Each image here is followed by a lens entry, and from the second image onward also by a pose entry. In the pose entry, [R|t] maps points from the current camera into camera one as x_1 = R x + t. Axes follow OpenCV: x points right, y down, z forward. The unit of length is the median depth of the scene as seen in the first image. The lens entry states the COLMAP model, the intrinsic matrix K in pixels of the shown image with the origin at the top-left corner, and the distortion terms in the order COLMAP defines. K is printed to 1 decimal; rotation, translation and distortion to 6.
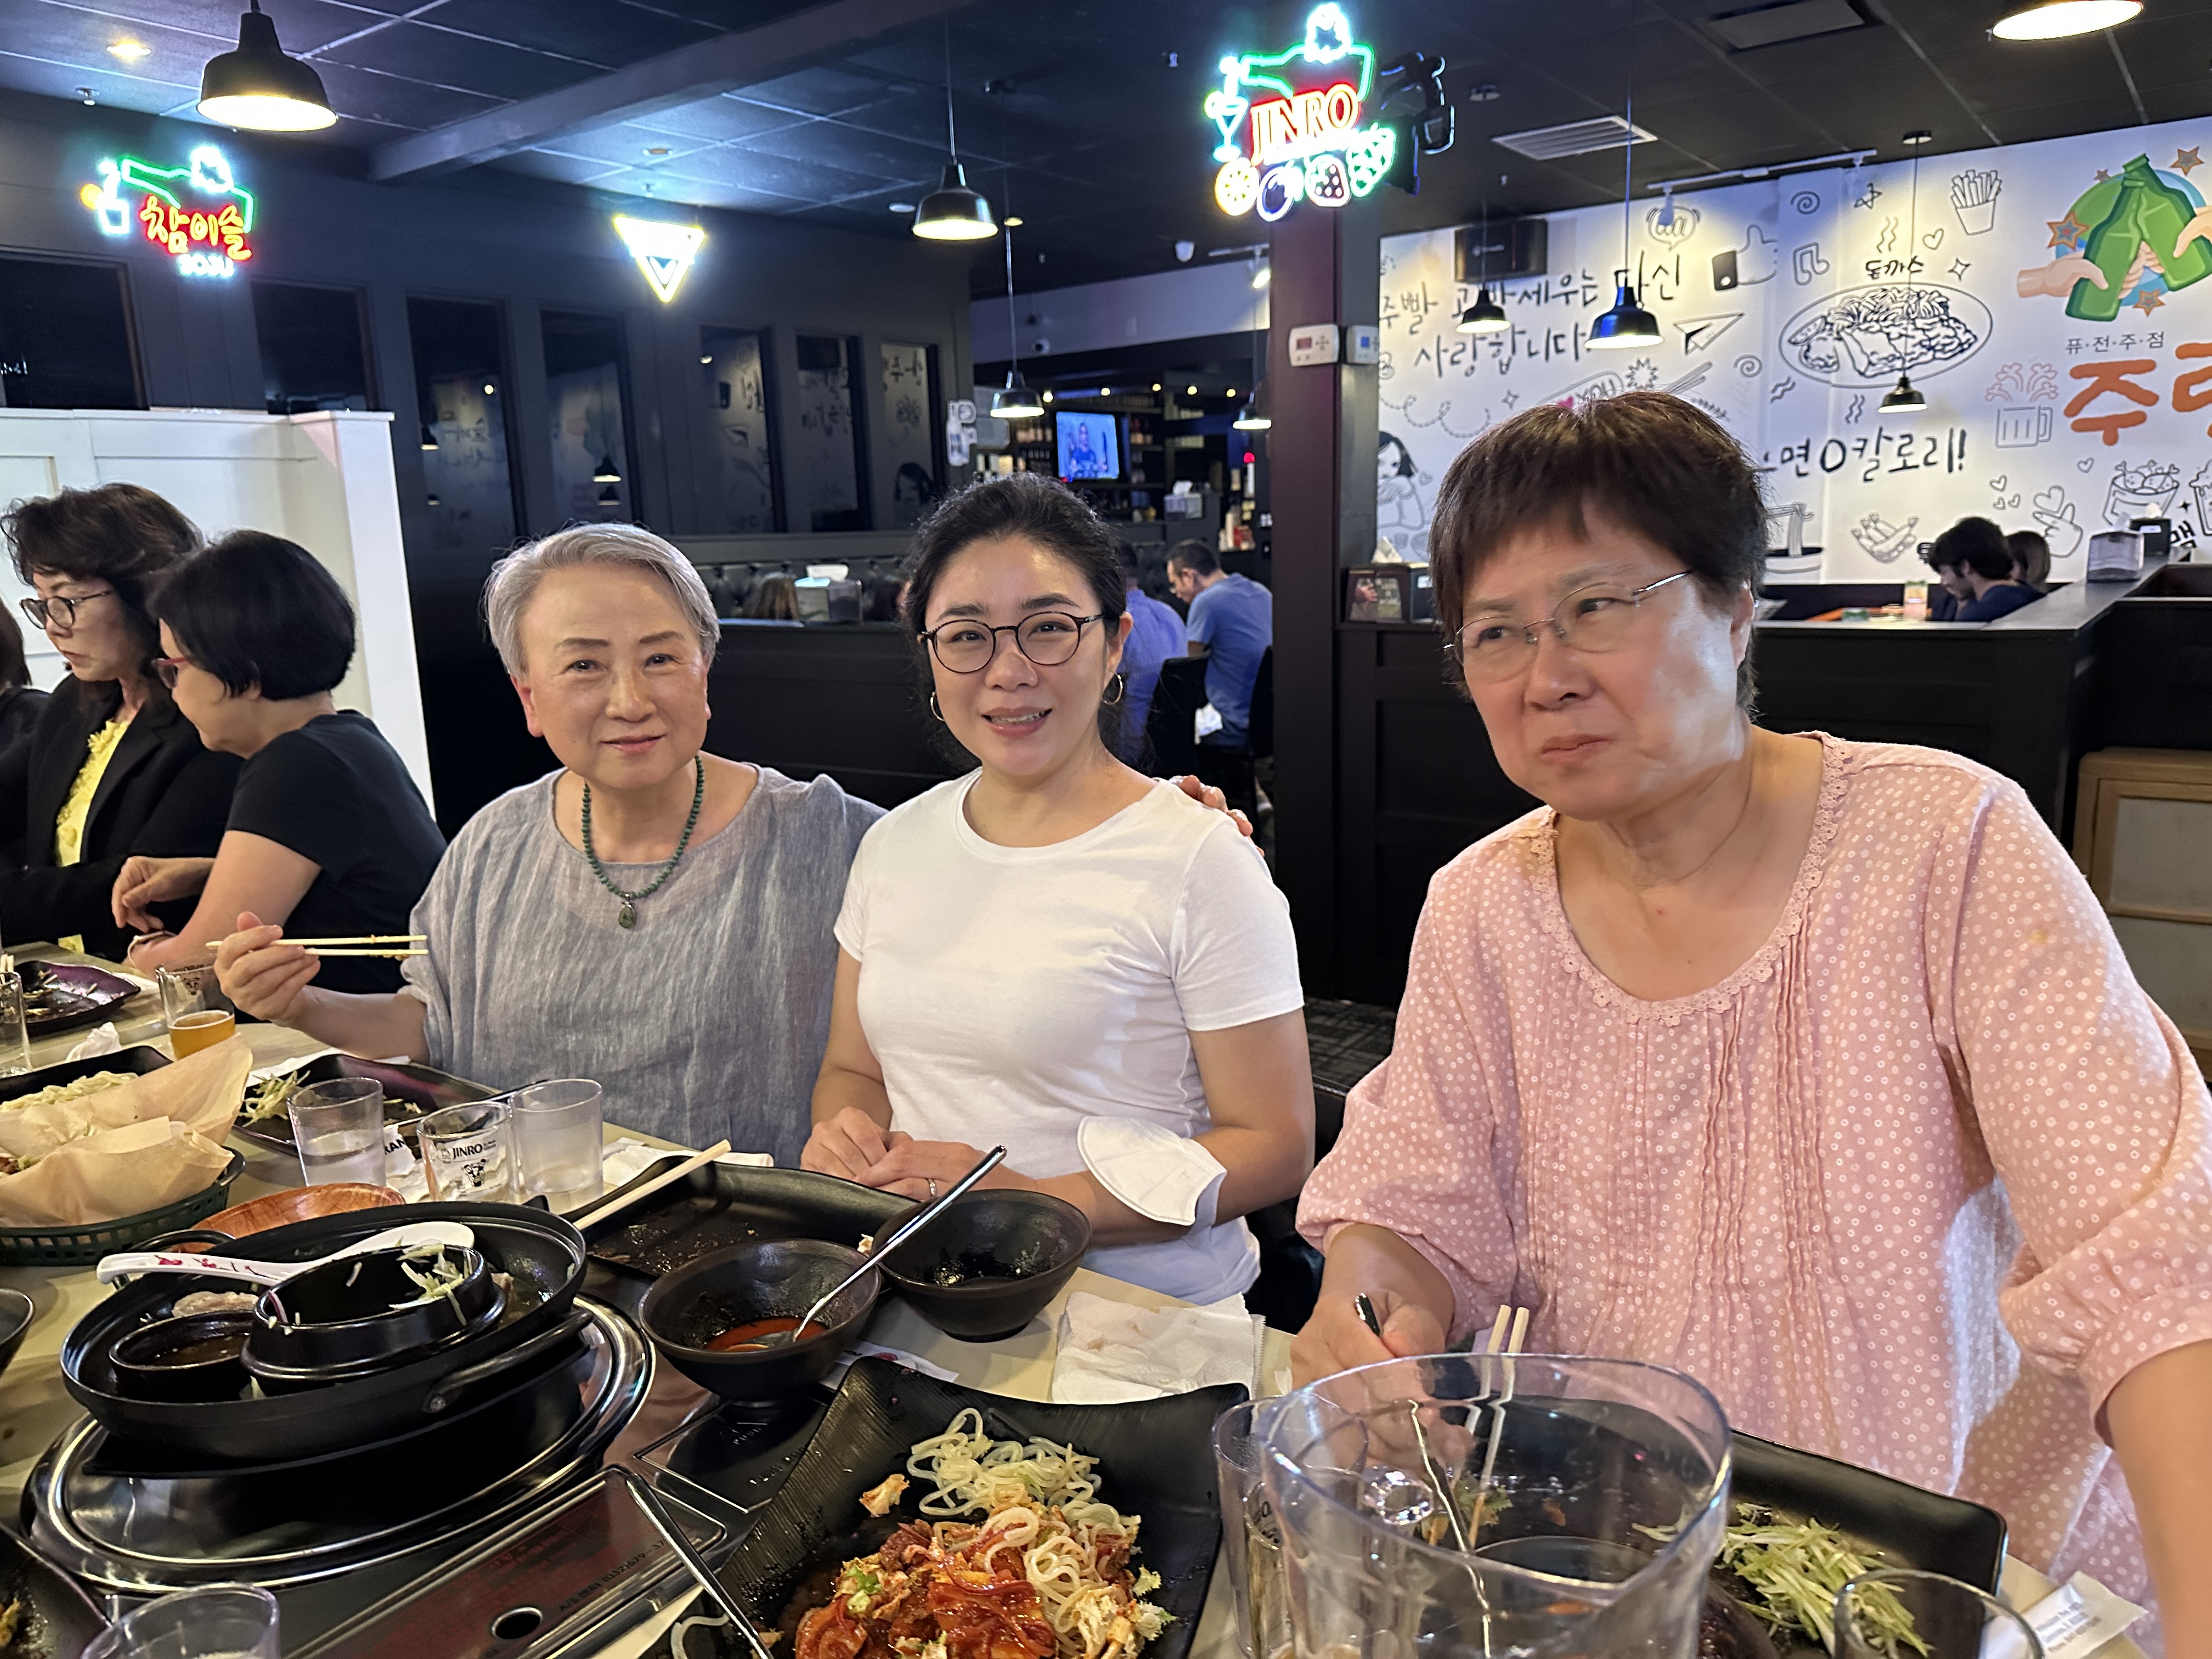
lens RADIAL K [[1552.7, 0, 1067.3], [0, 1552.7, 782.2], [0, 0, 1]] dist [0.023721, -0.049004]
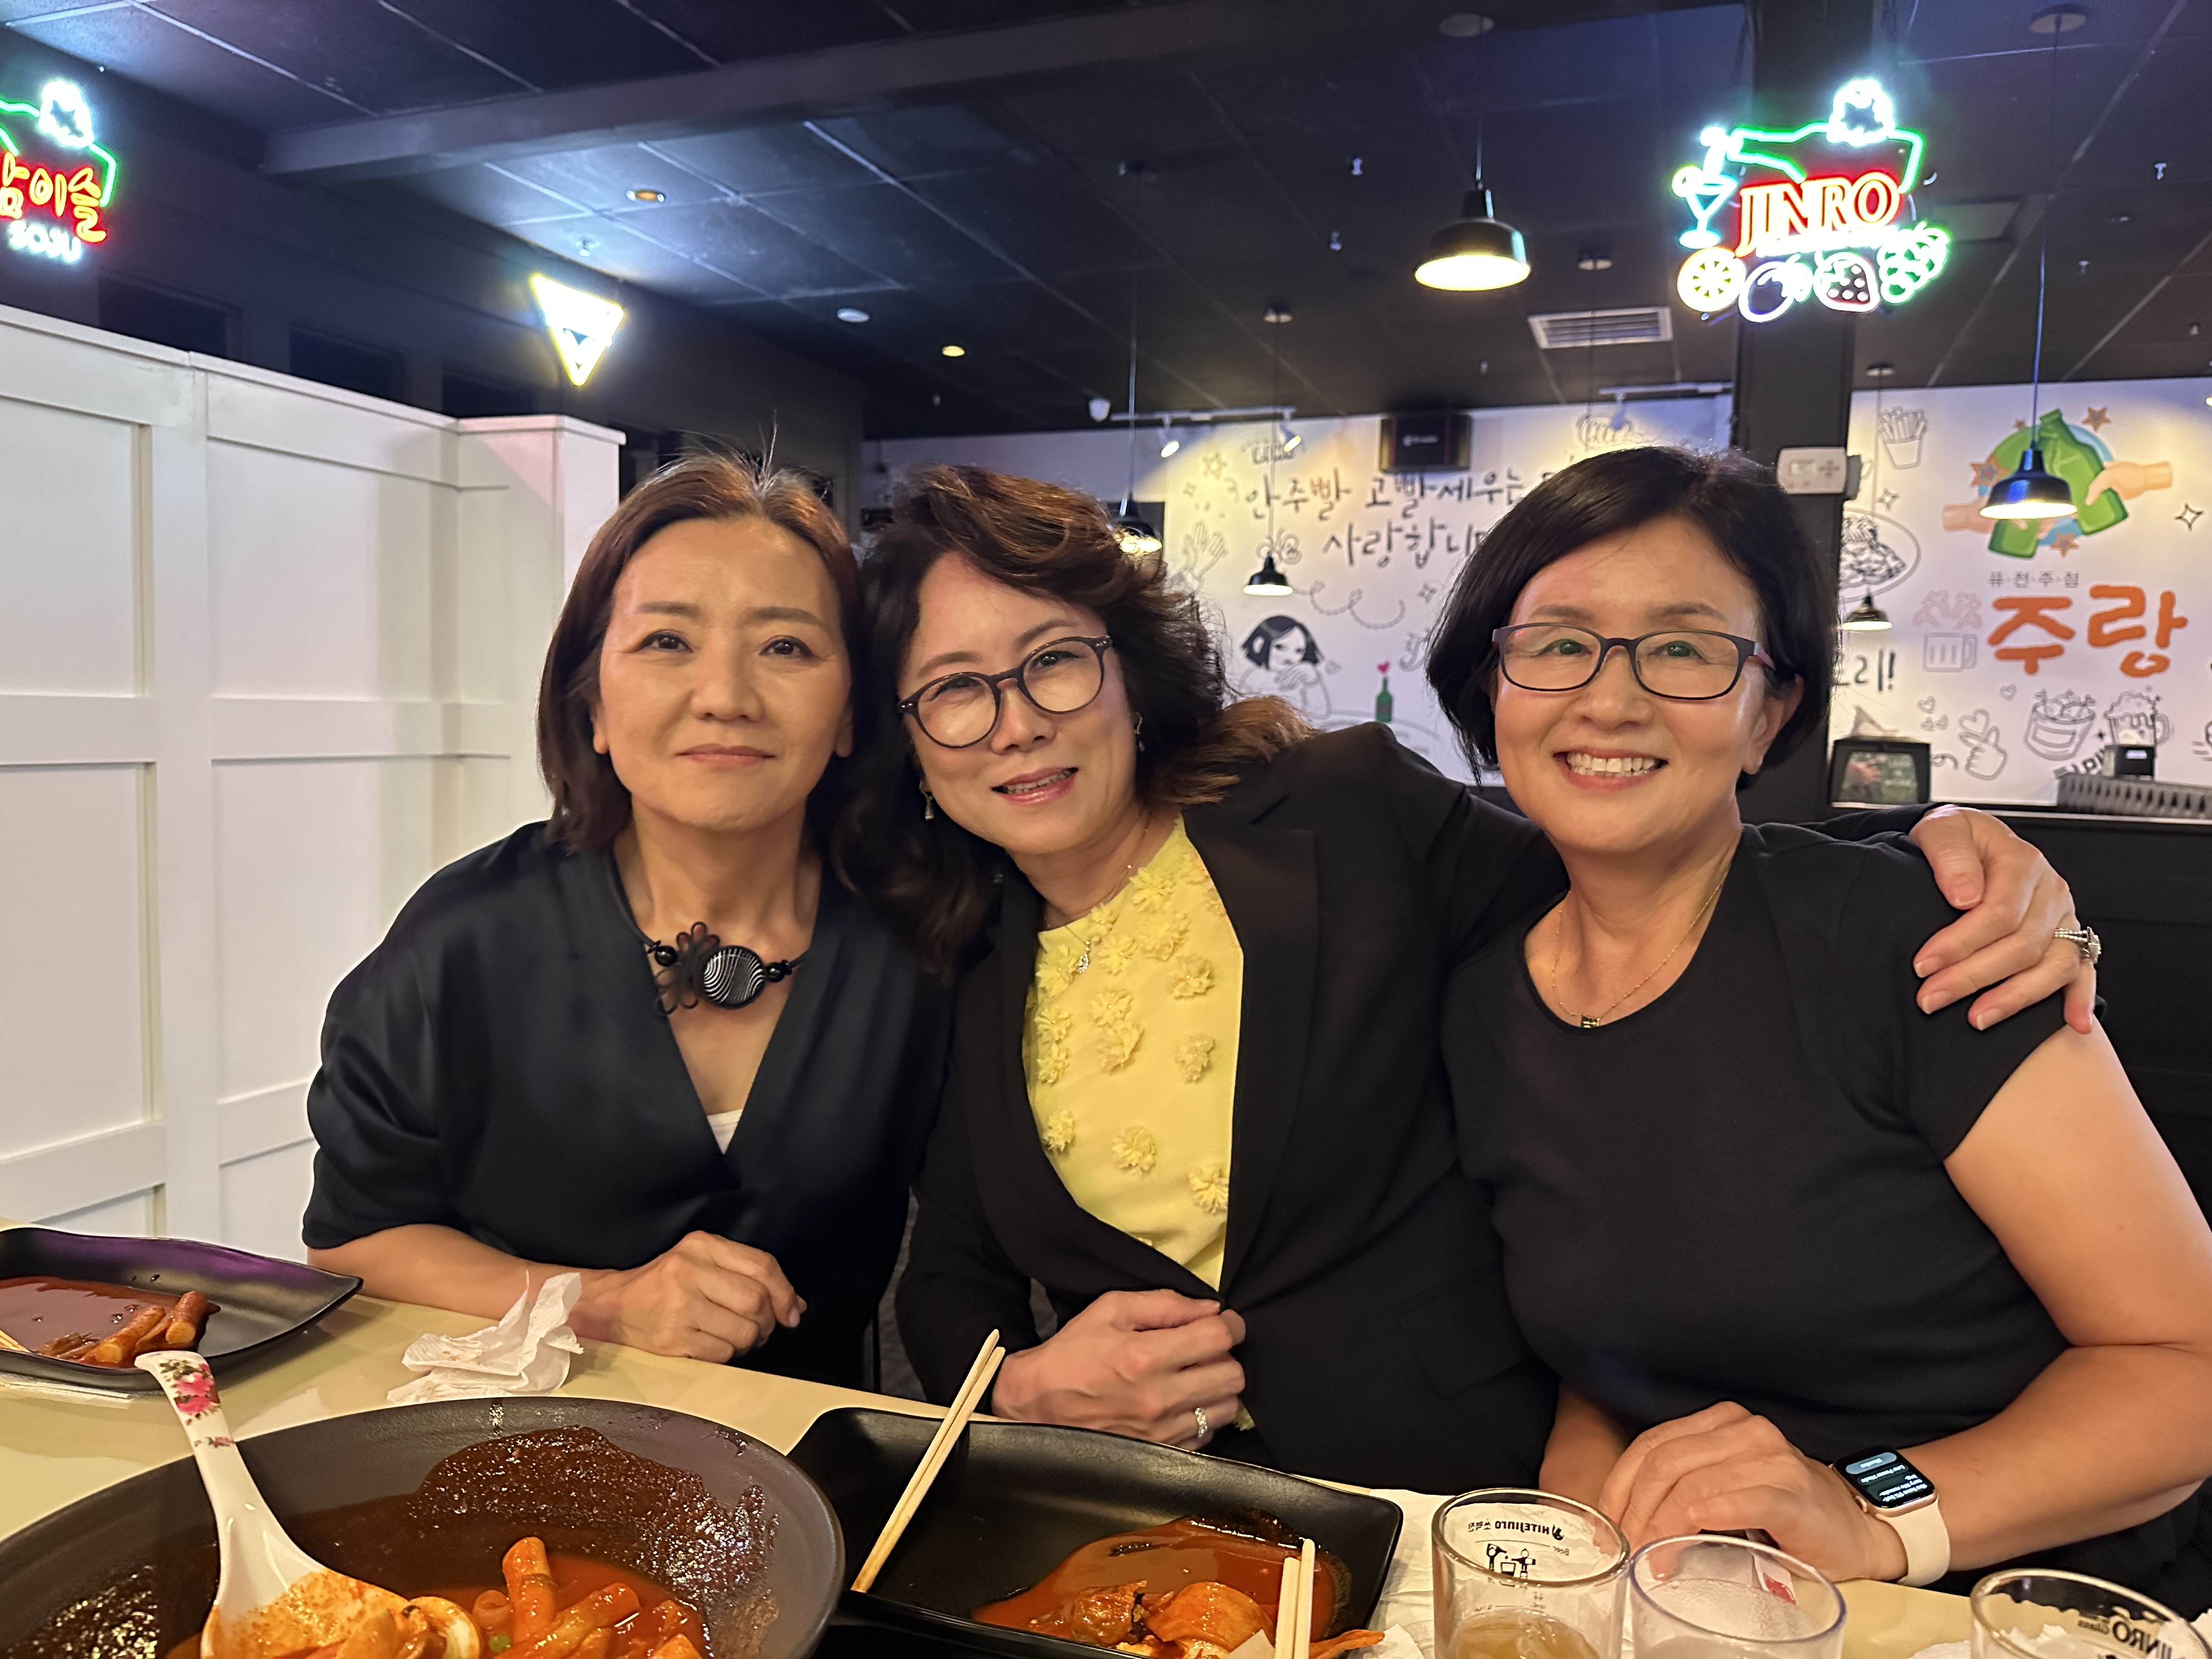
lens RADIAL K [[1552.7, 0, 1100.2], [0, 1552.7, 831.8], [0, 0, 1]] dist [0.023721, -0.049004]
pose [[0.958353, 0.037299, 0.283140, -0.279741], [-0.011294, 0.995609, -0.092926, -0.005216], [-0.285363, 0.085858, 0.954566, 0.212313]]
